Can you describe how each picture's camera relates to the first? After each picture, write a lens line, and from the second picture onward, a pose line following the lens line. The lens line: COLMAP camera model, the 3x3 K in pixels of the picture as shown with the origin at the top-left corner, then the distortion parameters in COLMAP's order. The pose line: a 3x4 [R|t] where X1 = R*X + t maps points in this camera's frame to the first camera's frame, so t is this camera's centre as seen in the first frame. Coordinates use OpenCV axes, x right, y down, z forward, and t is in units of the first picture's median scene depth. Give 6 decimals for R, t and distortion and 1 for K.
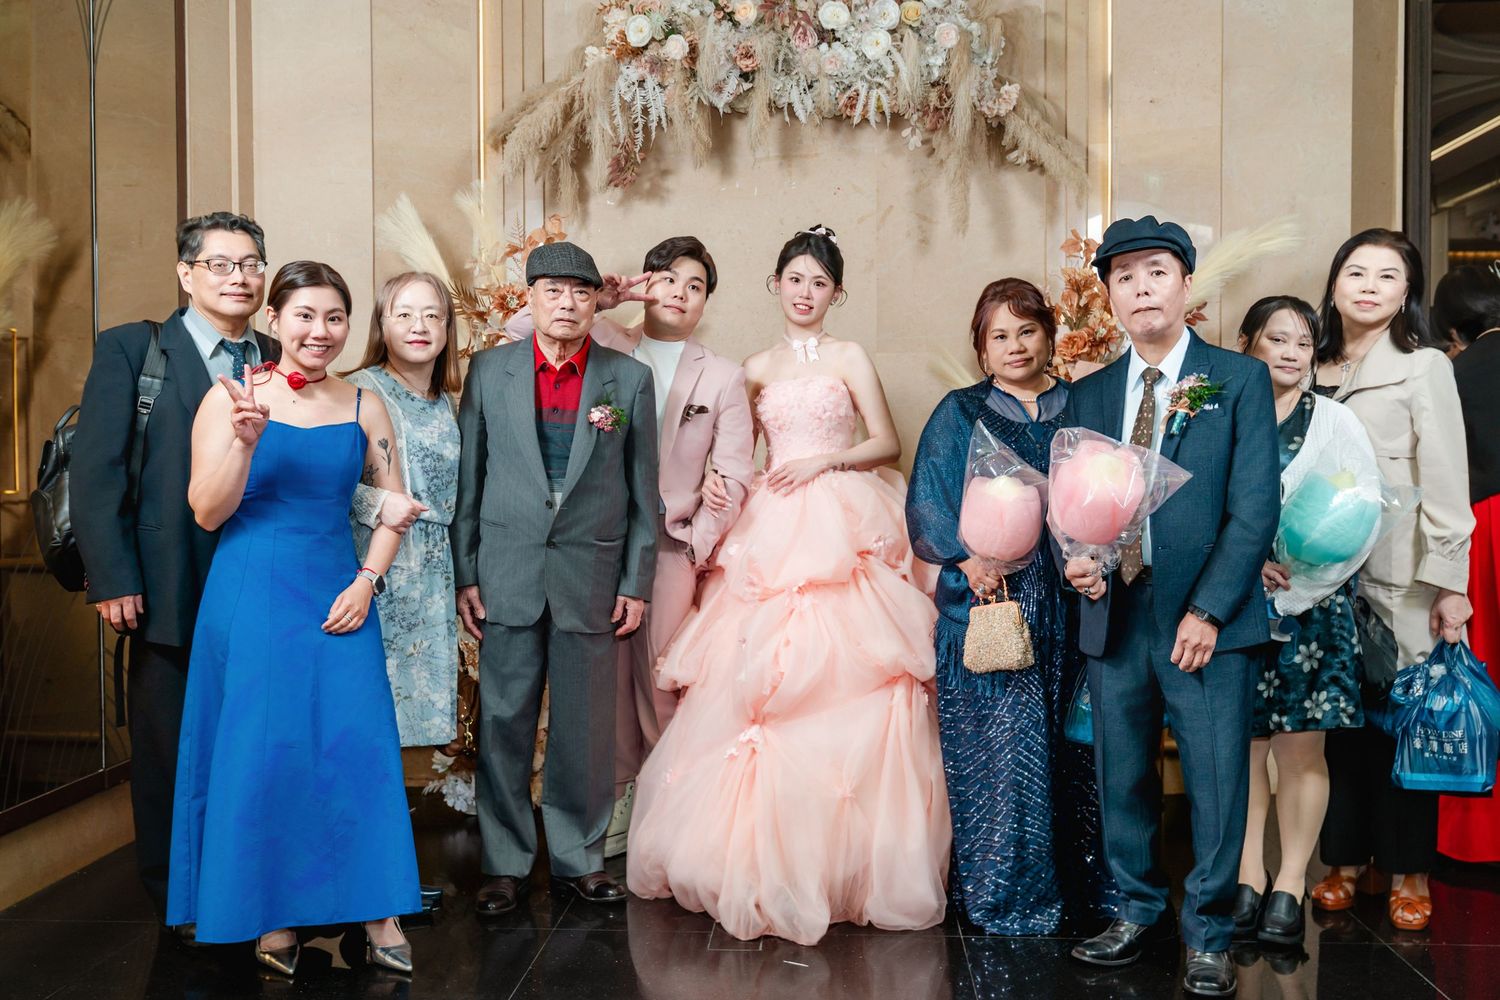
lens RADIAL K [[1328.9, 0, 748.8], [0, 1328.9, 518.6], [0, 0, 1]] dist [0.000656, 0.001364]
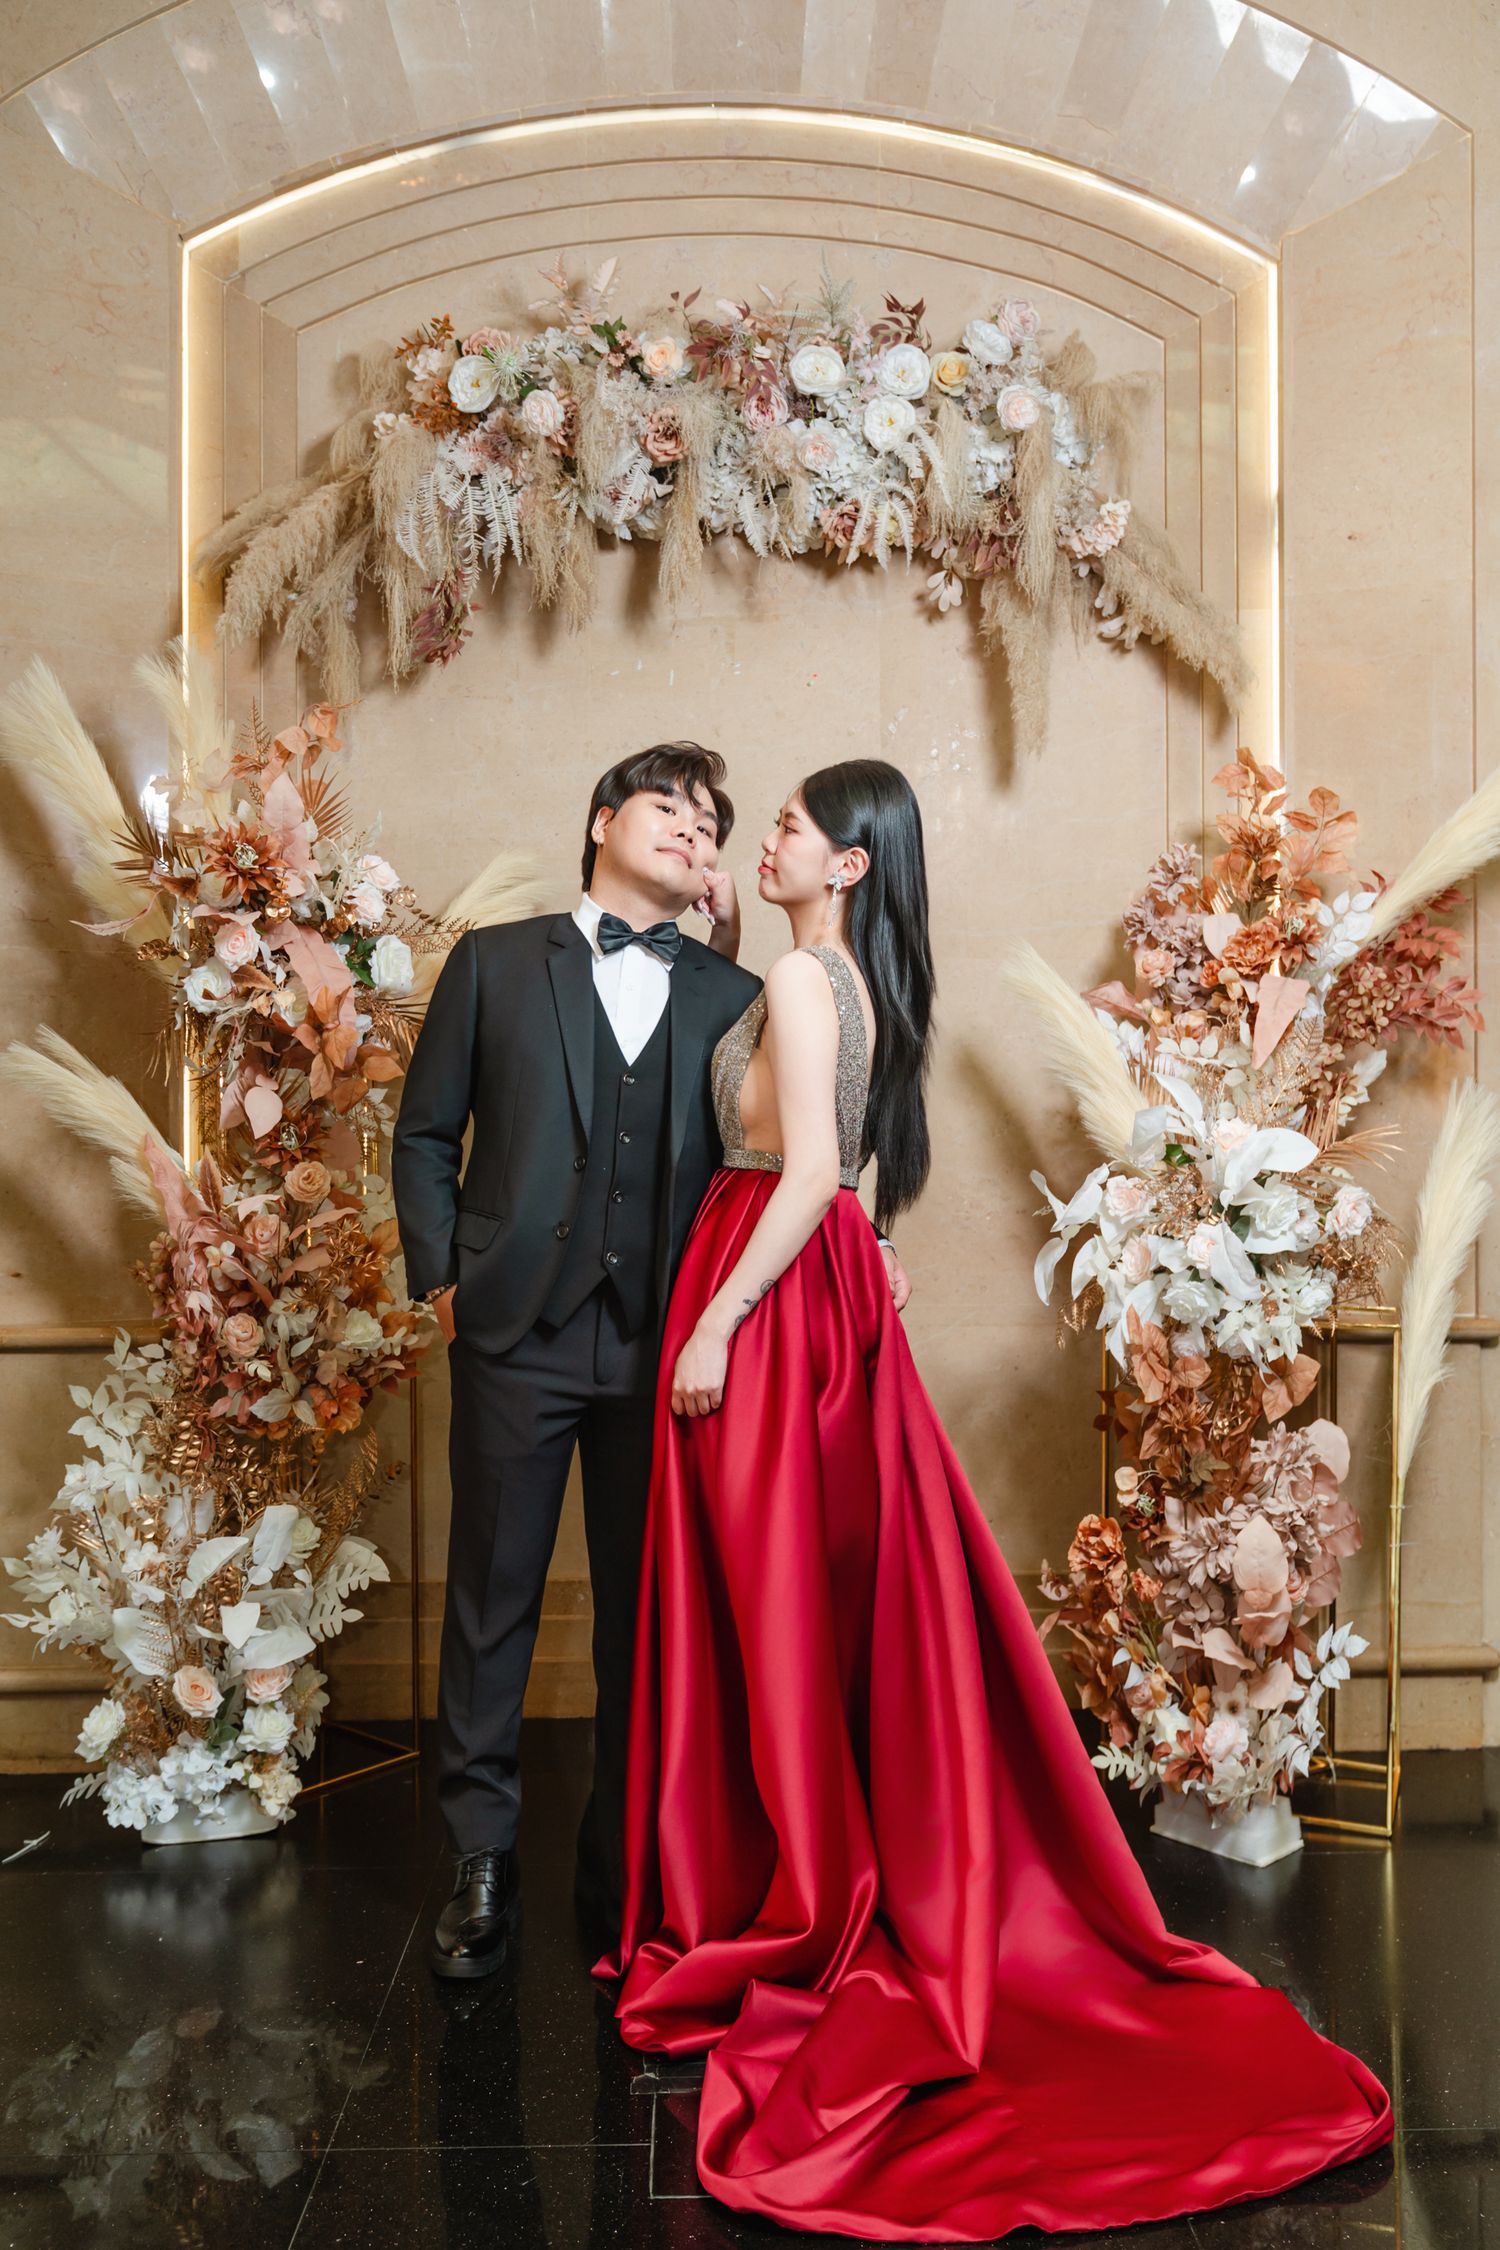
lens RADIAL K [[1838.2, 0, 754.0], [0, 1838.2, 1129.9], [0, 0, 1]] dist [0.008573, -0.001417]
pose [[0.995211, 0.000315, 0.097748, -0.039705], [0.002888, 0.999463, -0.032630, -0.025240], [-0.097706, 0.032756, 0.994676, 0.220858]]
